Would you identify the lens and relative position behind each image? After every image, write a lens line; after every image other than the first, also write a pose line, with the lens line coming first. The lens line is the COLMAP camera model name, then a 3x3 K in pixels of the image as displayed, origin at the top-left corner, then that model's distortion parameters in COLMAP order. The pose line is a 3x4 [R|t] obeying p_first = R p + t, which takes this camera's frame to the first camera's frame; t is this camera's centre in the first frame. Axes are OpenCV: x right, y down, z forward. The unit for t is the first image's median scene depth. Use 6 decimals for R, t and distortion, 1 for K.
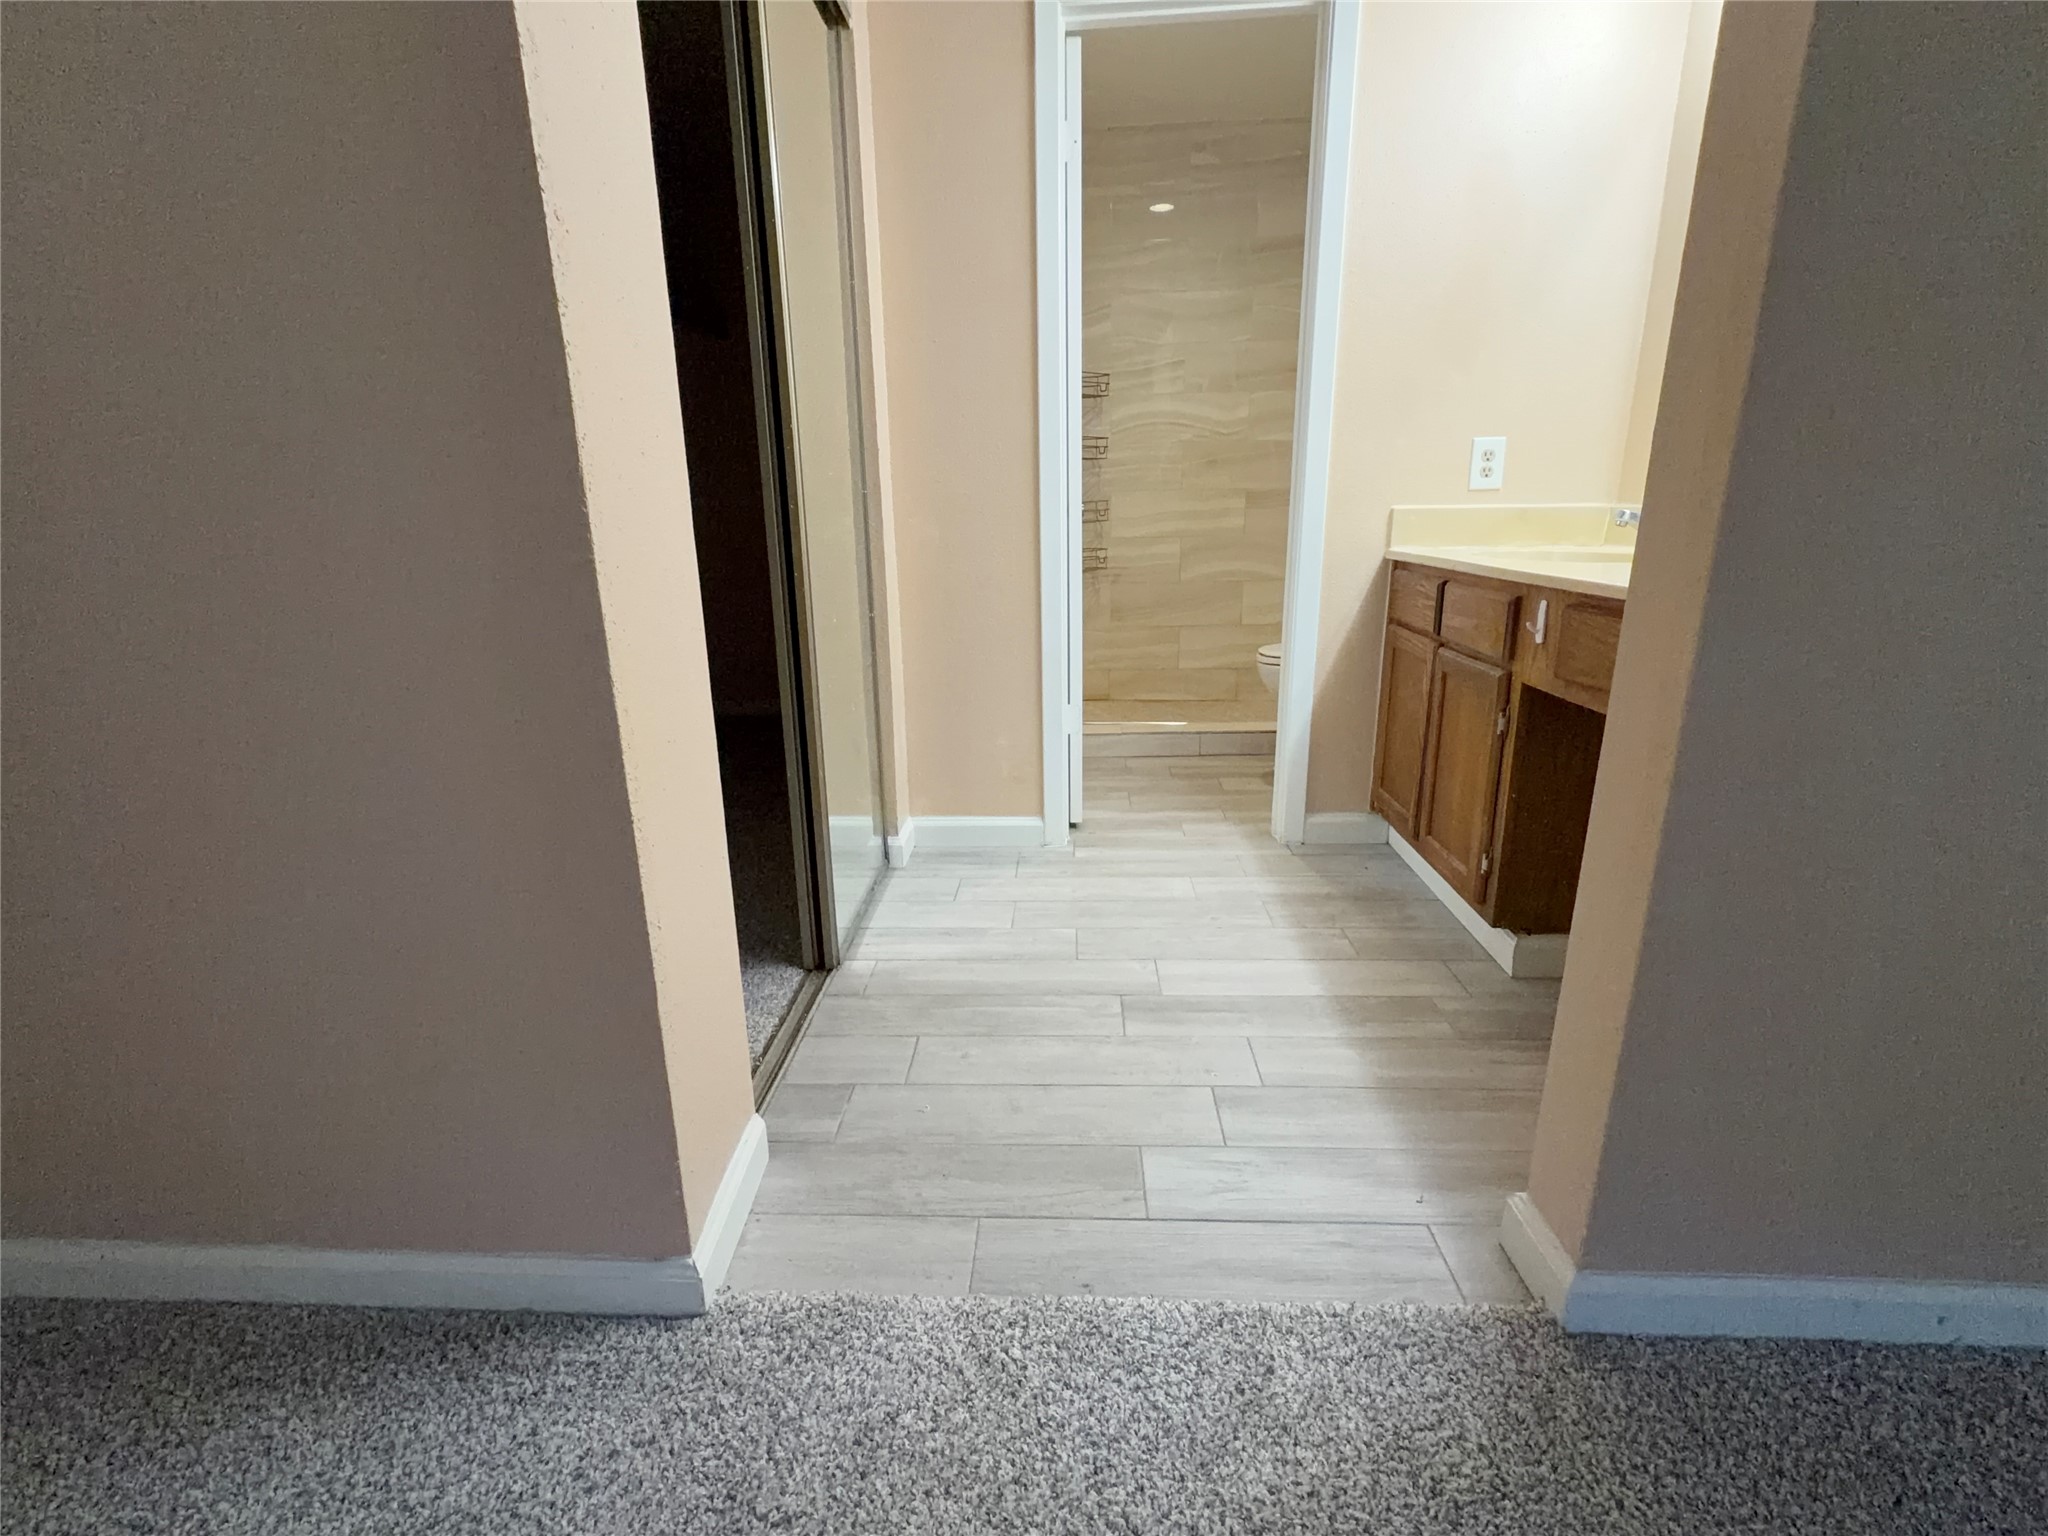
lens RADIAL K [[927.2, 0, 1015.6], [0, 927.2, 772.0], [0, 0, 1]] dist [-0.000659, -0.000113]
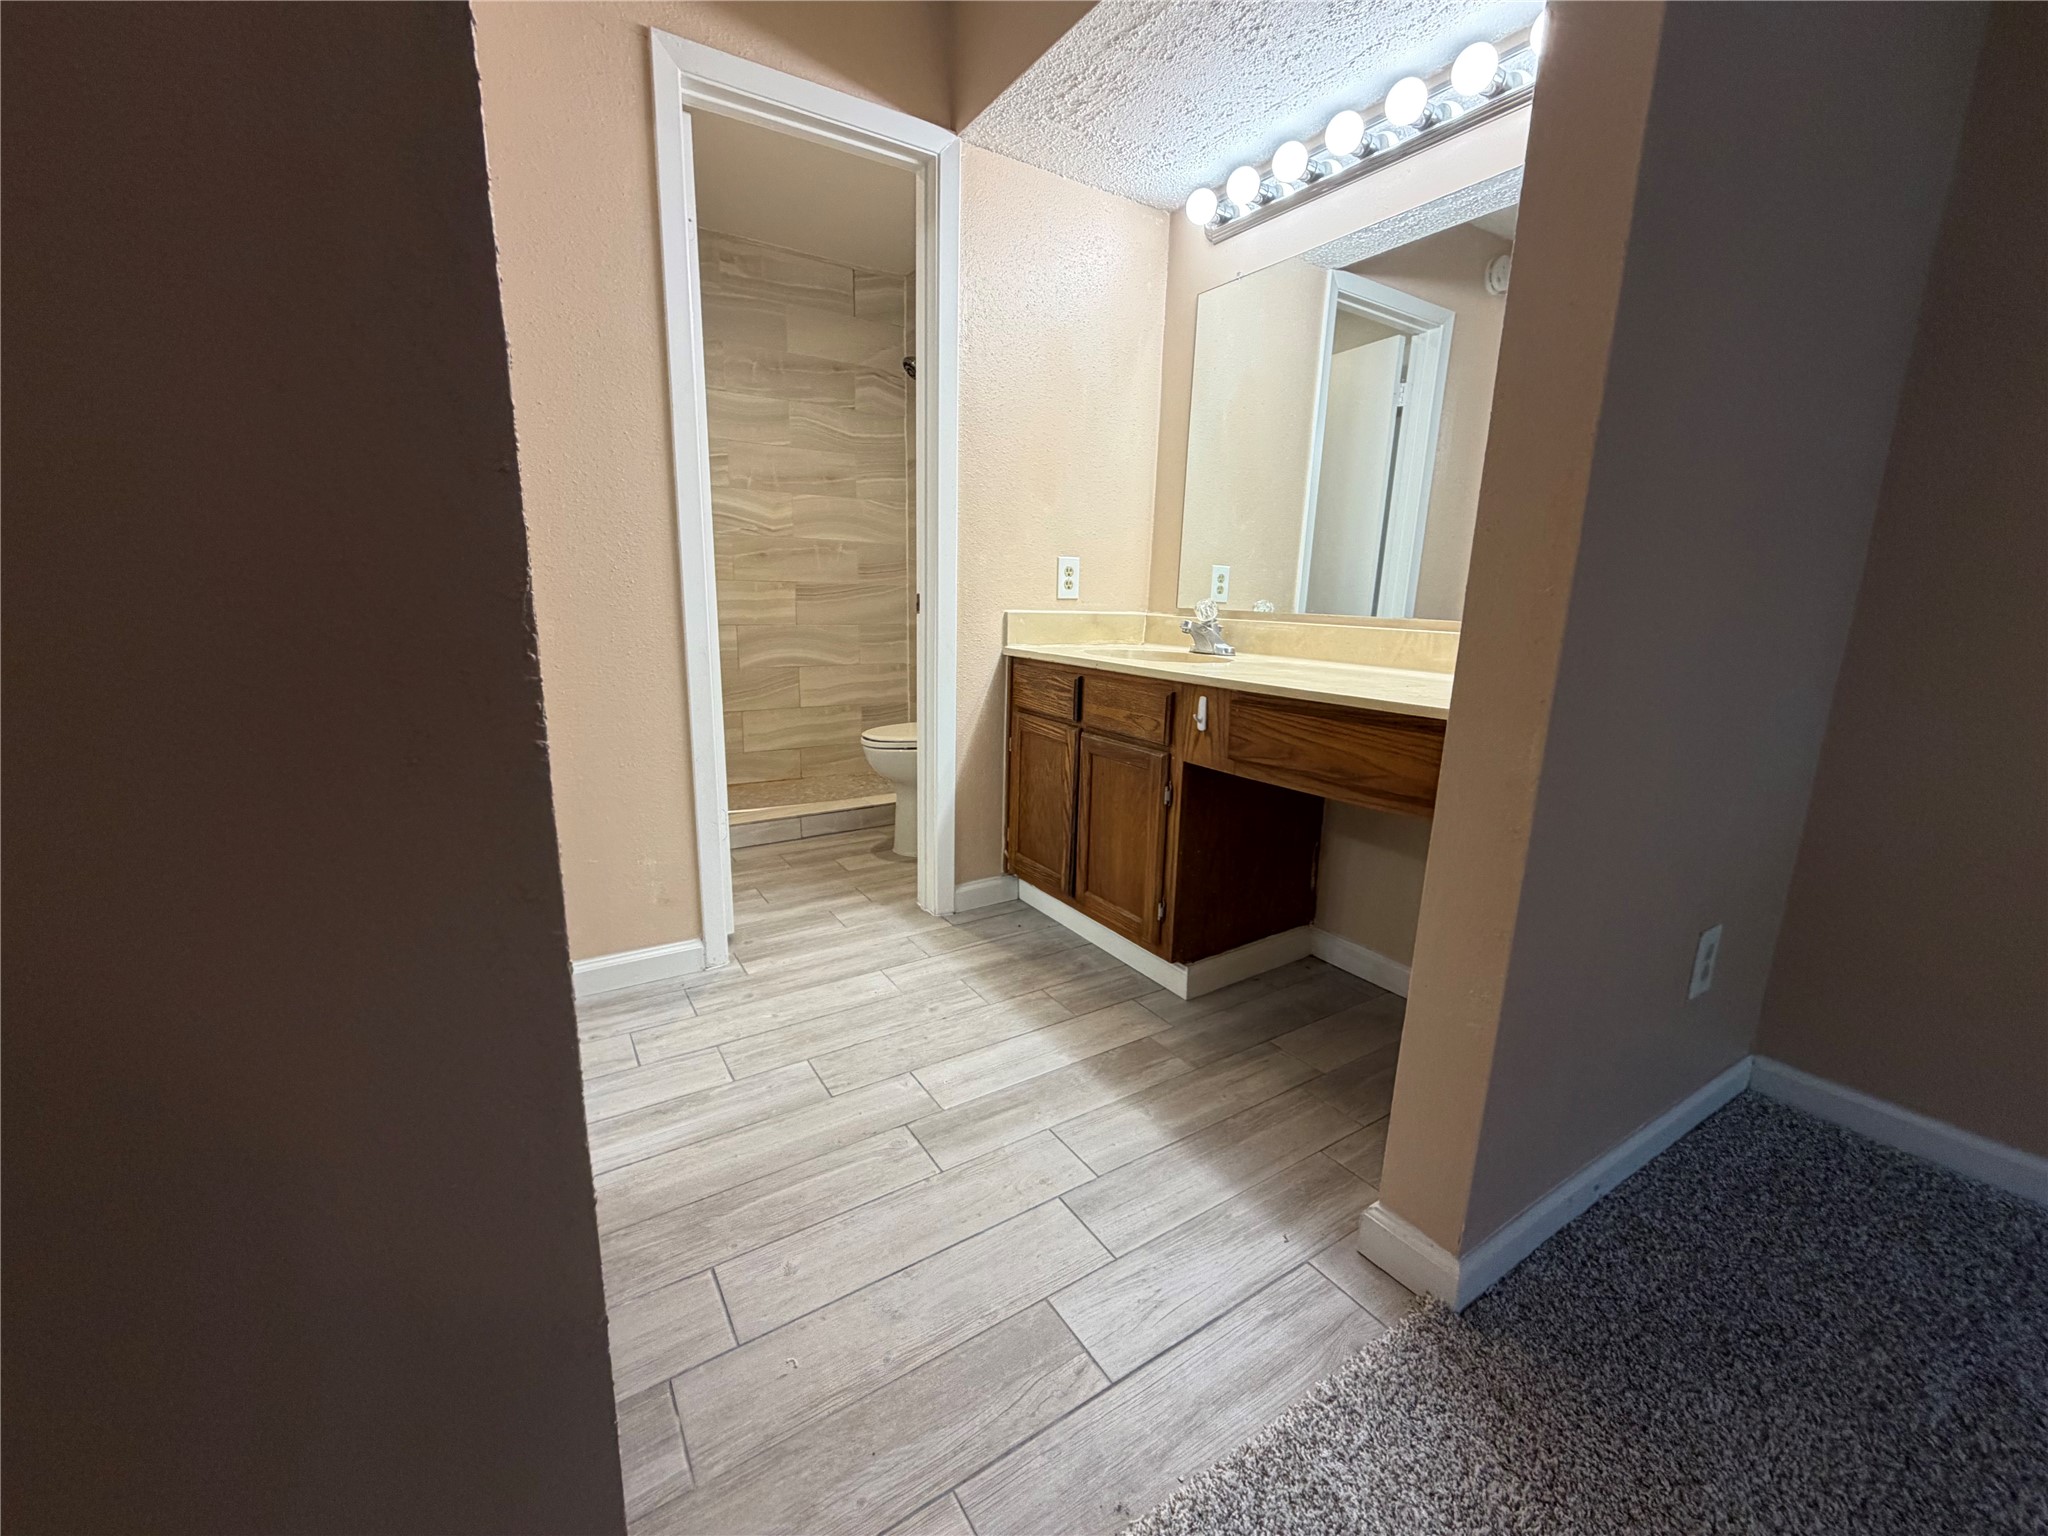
lens RADIAL K [[823.1, 0, 1024.0], [0, 823.1, 768.0], [0, 0, 1]] dist [-0.000874, -0.000119]
pose [[0.811430, -0.086738, 0.577977, -0.205099], [0.124328, 0.991909, -0.025690, -0.069744], [-0.571073, 0.092704, 0.815648, 0.187781]]
